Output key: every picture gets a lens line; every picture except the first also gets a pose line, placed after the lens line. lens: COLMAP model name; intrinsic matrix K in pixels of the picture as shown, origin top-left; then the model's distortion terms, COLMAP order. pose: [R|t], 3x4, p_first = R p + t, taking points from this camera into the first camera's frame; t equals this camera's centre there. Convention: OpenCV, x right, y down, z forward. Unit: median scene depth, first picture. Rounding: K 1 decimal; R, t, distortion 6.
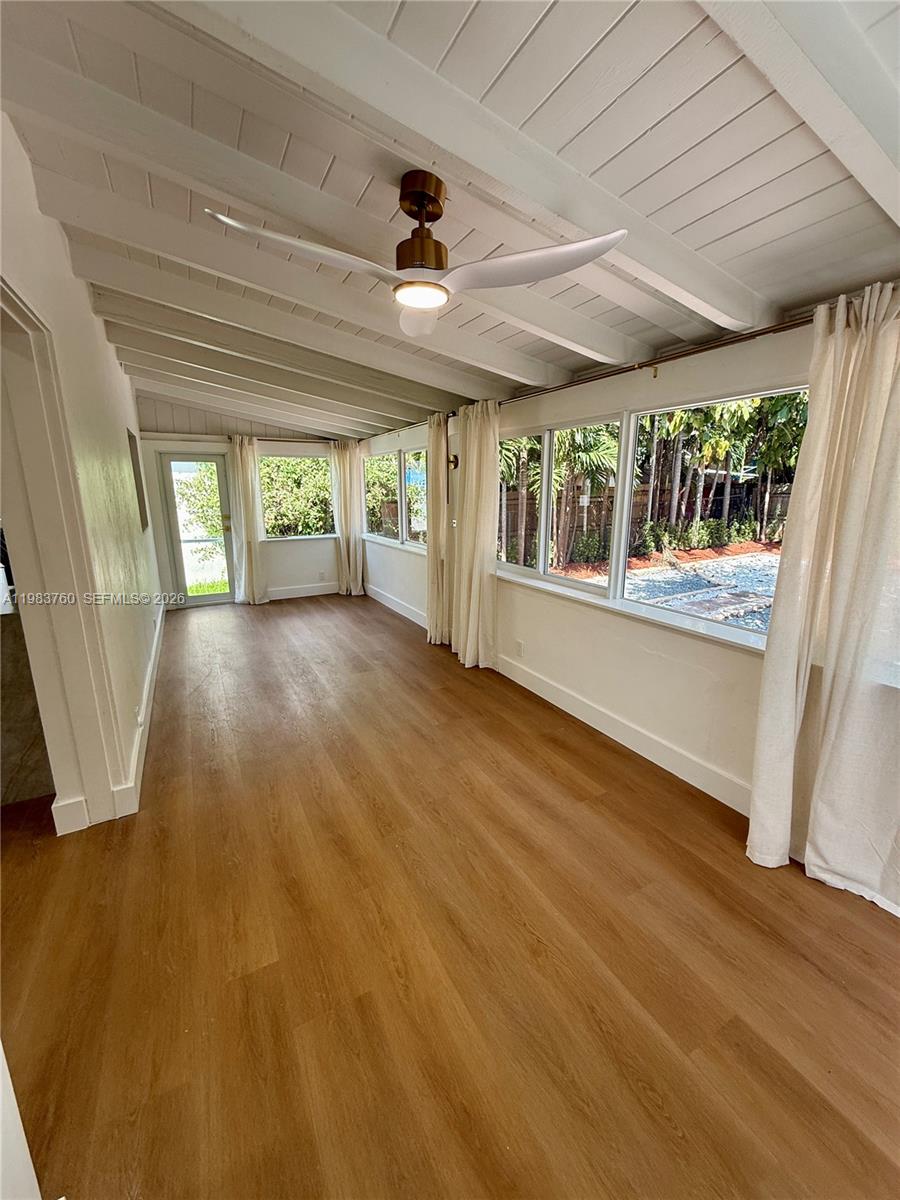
lens RADIAL K [[481.4, 0, 450.0], [0, 481.4, 600.0], [0, 0, 1]] dist [0.001628, 0.001193]
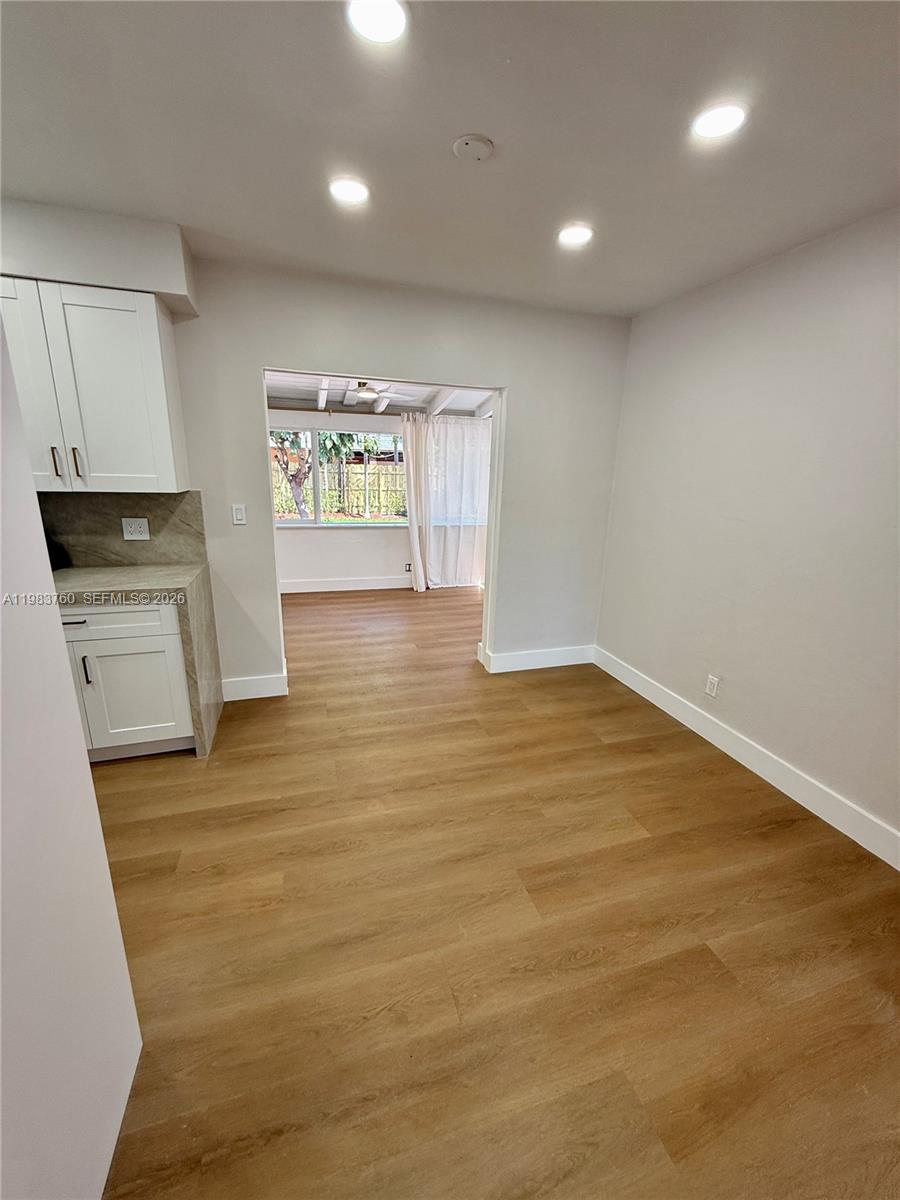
lens RADIAL K [[481.4, 0, 450.0], [0, 481.4, 600.0], [0, 0, 1]] dist [0.001628, 0.001193]
pose [[0.208412, -0.248106, 0.946049, -1.809416], [0.195101, 0.958395, 0.208363, -0.010369], [-0.958384, 0.141150, 0.248147, 0.055680]]
